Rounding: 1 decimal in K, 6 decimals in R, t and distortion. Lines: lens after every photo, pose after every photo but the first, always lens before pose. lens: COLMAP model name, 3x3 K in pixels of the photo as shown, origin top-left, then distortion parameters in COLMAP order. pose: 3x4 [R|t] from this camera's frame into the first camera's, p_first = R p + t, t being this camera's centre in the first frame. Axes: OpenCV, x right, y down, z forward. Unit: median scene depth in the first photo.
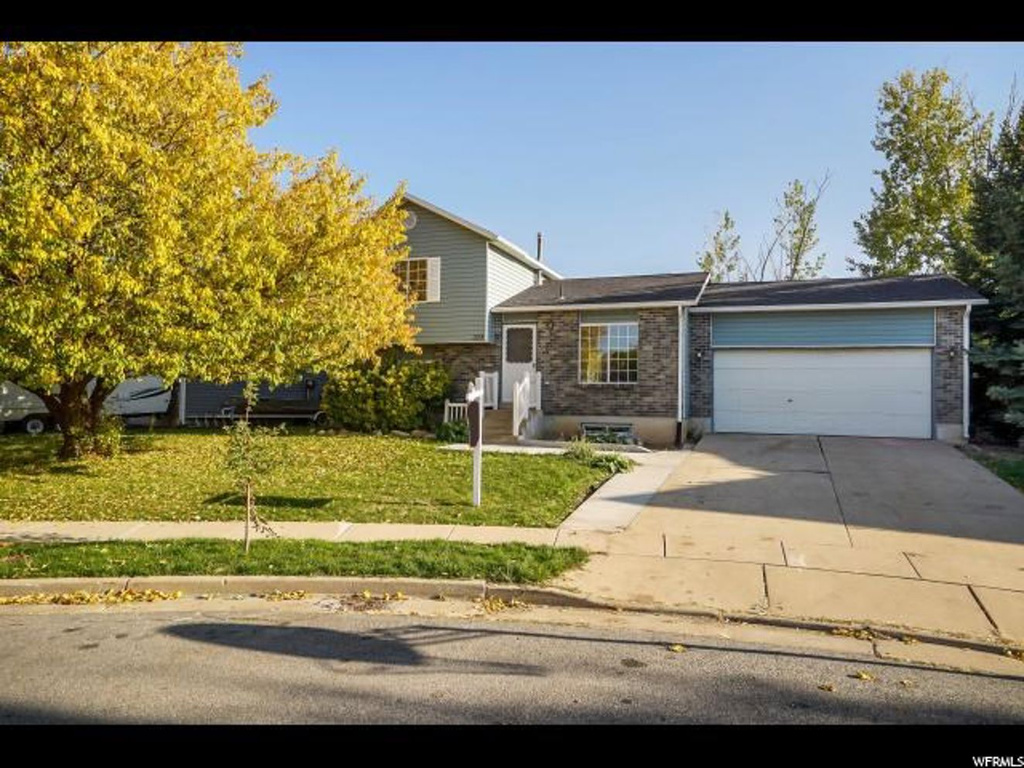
lens RADIAL K [[701.2, 0, 512.0], [0, 701.2, 384.0], [0, 0, 1]] dist [0.001095, 0.000223]
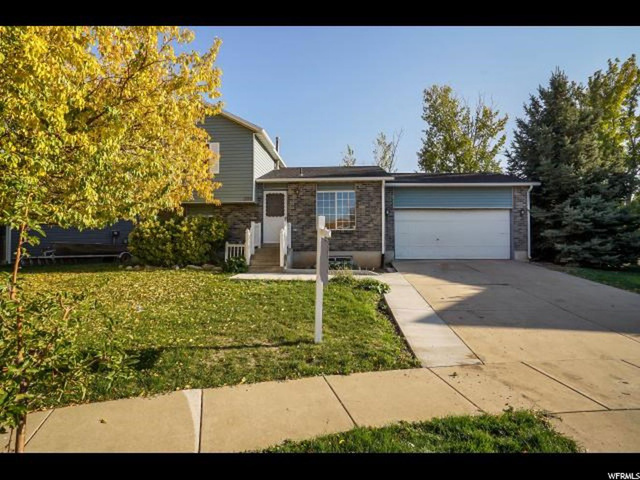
lens RADIAL K [[327.1, 0, 320.0], [0, 327.1, 240.0], [0, 0, 1]] dist [-0.034191, 0.000673]
pose [[0.956444, -0.012579, 0.291644, -0.106220], [0.008995, 0.999867, 0.013627, 0.011205], [-0.291777, -0.010410, 0.956430, 0.318705]]
